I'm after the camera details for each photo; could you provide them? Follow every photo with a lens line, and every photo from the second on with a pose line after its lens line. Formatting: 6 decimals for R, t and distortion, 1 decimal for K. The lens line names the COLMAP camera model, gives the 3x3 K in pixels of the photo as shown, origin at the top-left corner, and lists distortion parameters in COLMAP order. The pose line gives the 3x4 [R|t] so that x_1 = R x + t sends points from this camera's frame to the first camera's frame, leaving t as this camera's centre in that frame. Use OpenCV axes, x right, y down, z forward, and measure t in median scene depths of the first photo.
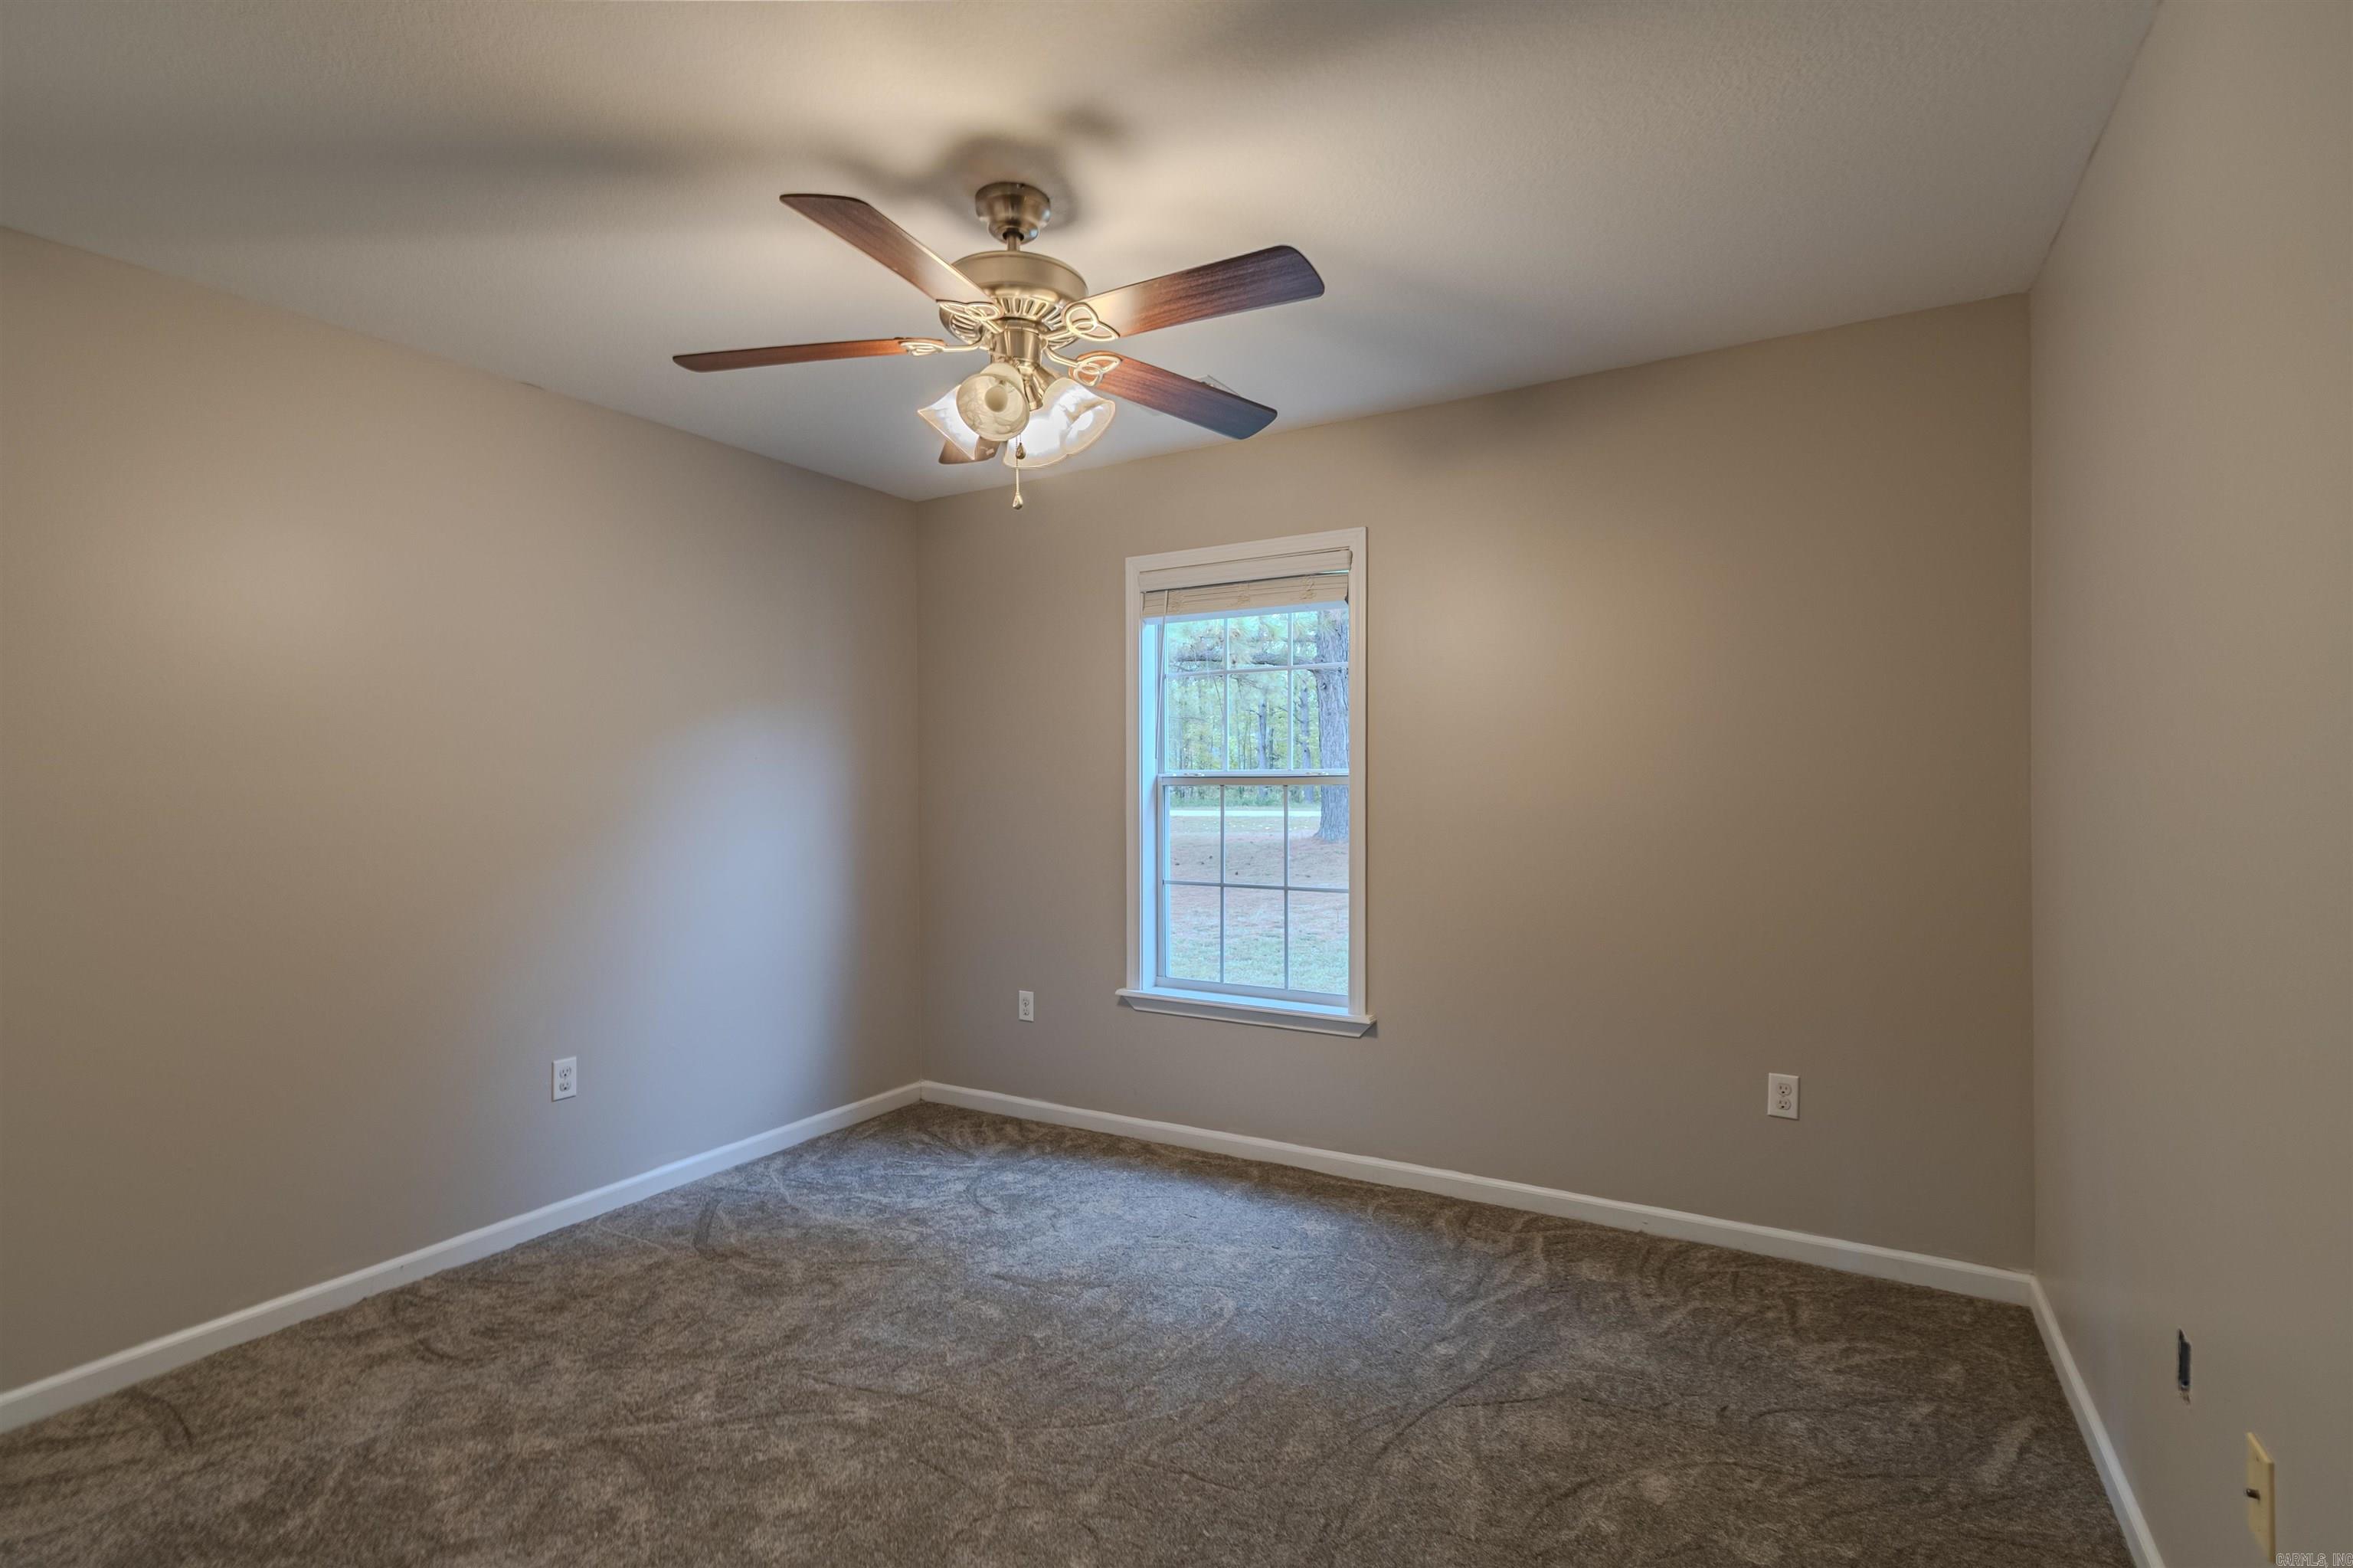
lens RADIAL K [[1076.2, 0, 1173.8], [0, 1076.2, 794.7], [0, 0, 1]] dist [0.003137, 0.000287]
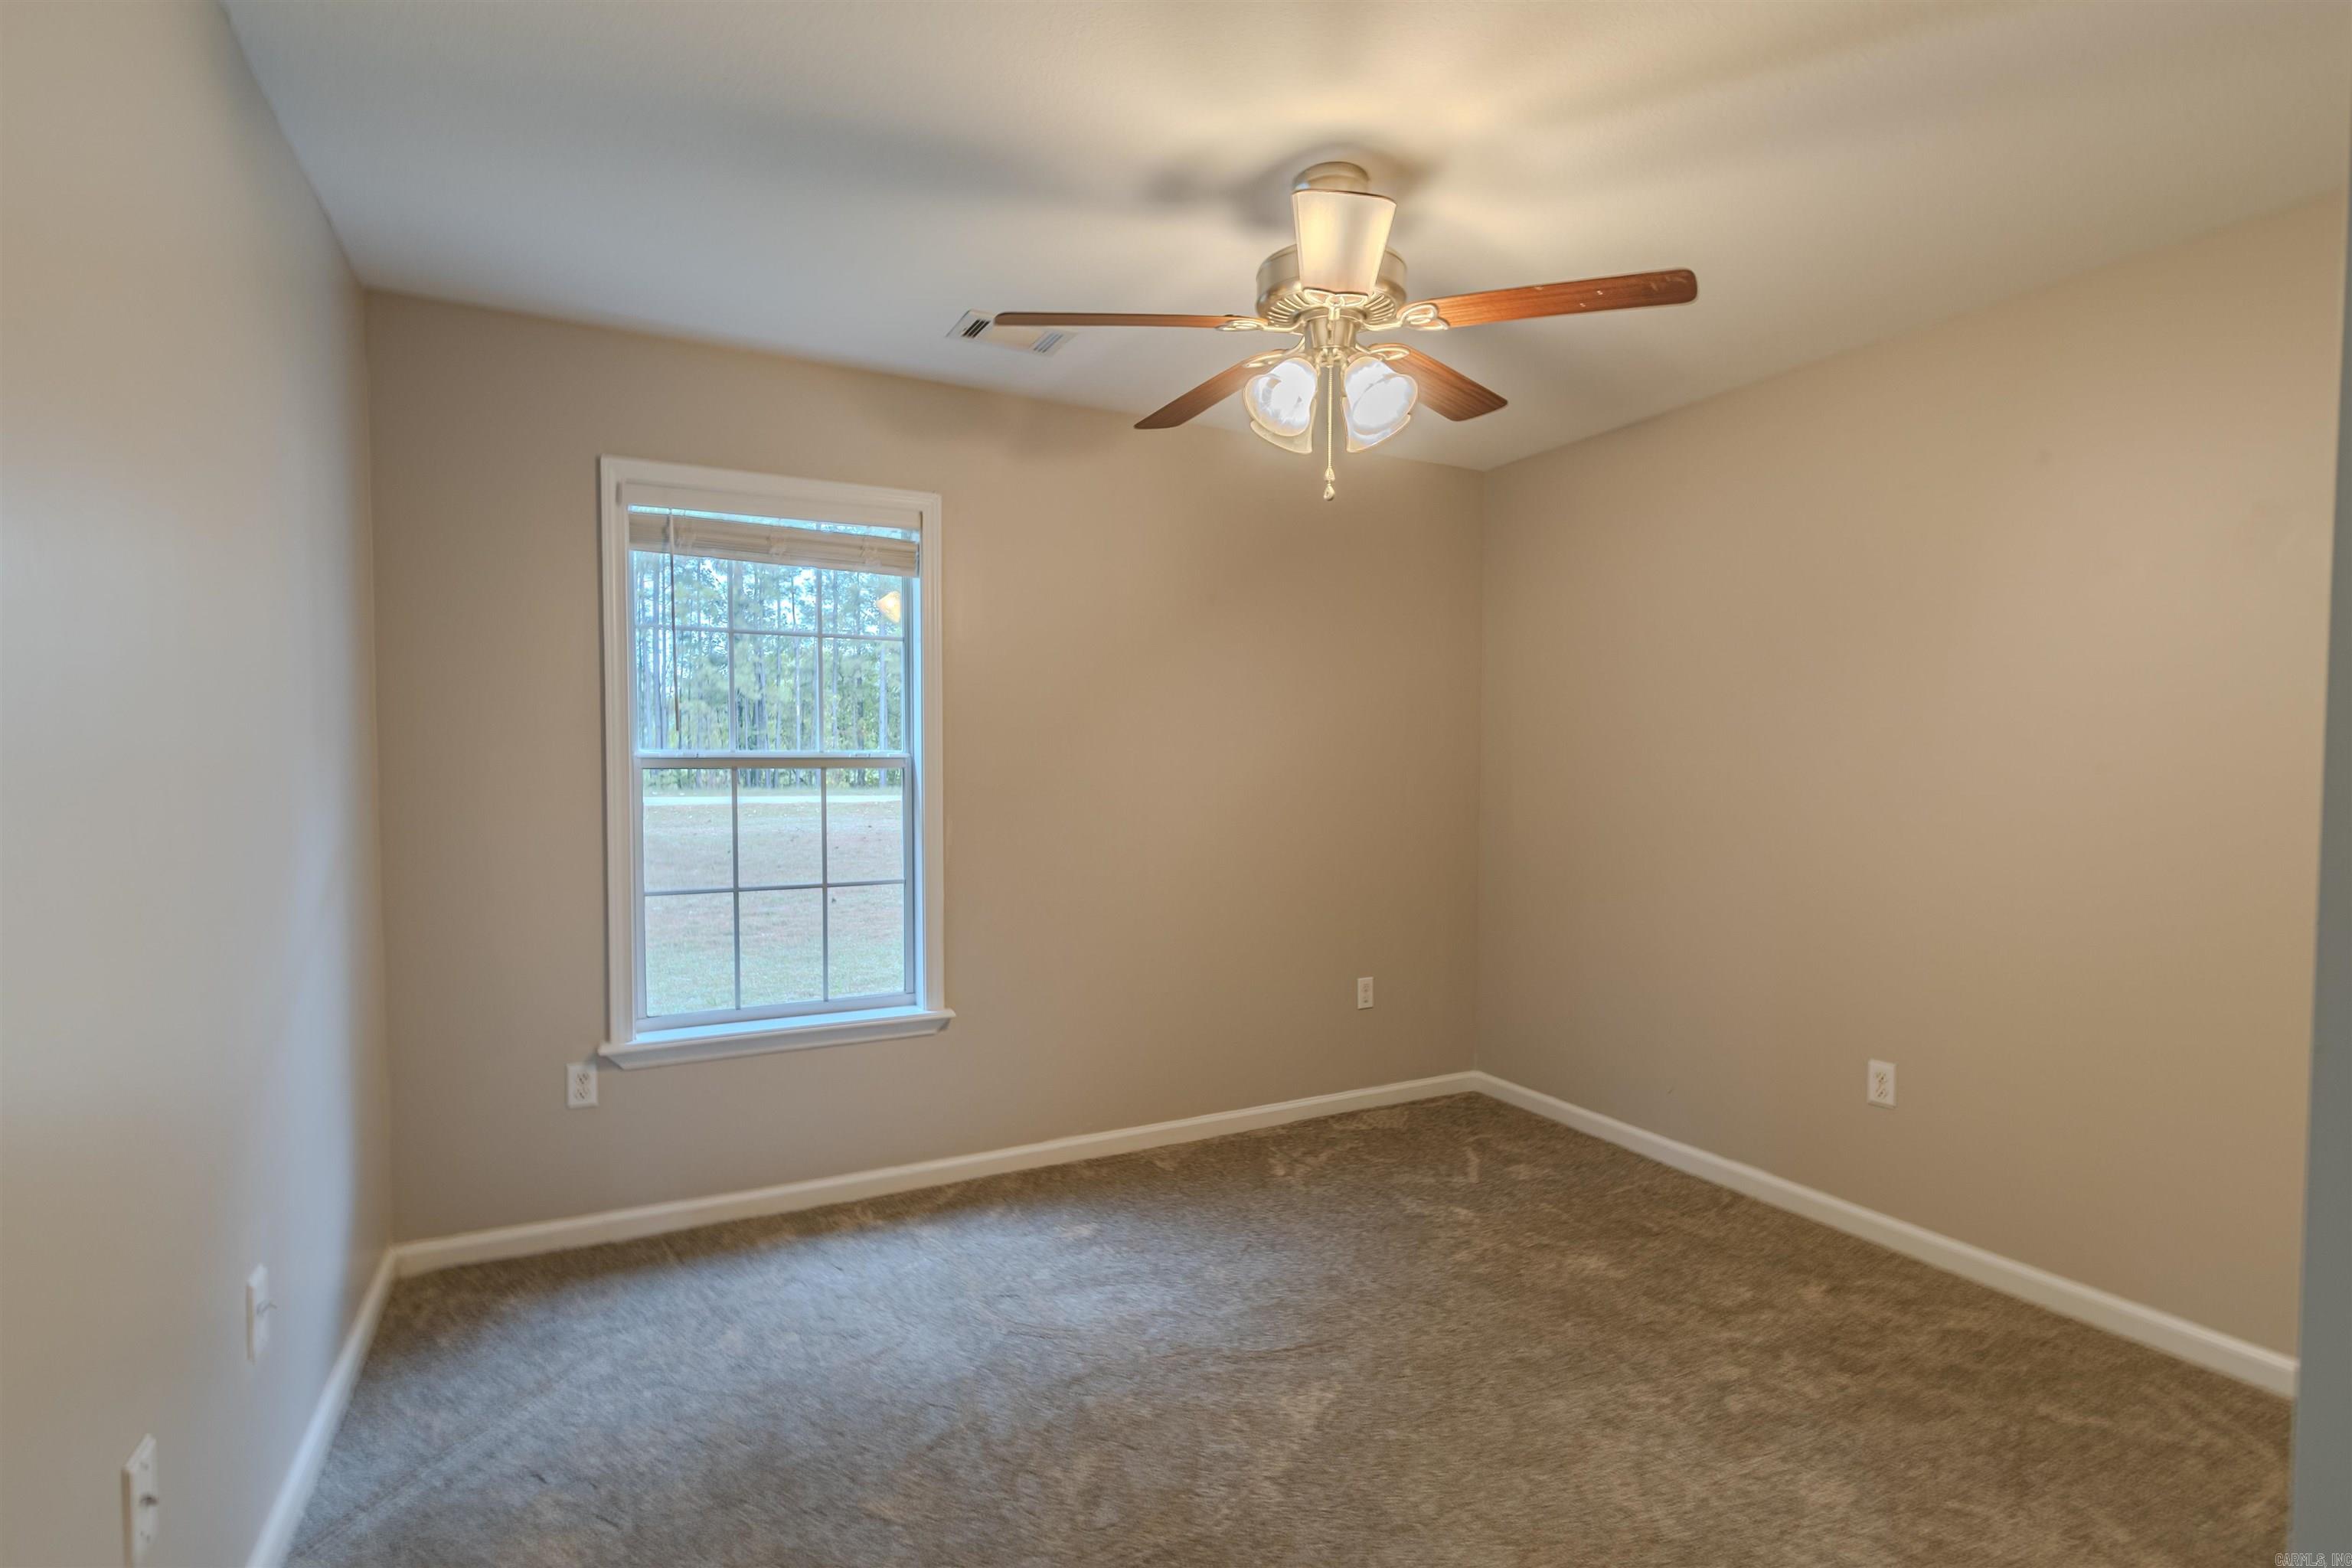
lens RADIAL K [[1095.9, 0, 1172.9], [0, 1095.9, 807.8], [0, 0, 1]] dist [0.003139, -0.000025]
pose [[0.537271, -0.021224, 0.843143, -0.487177], [0.001458, 0.999705, 0.024236, 0.003635], [-0.843408, -0.011792, 0.537143, 0.291154]]
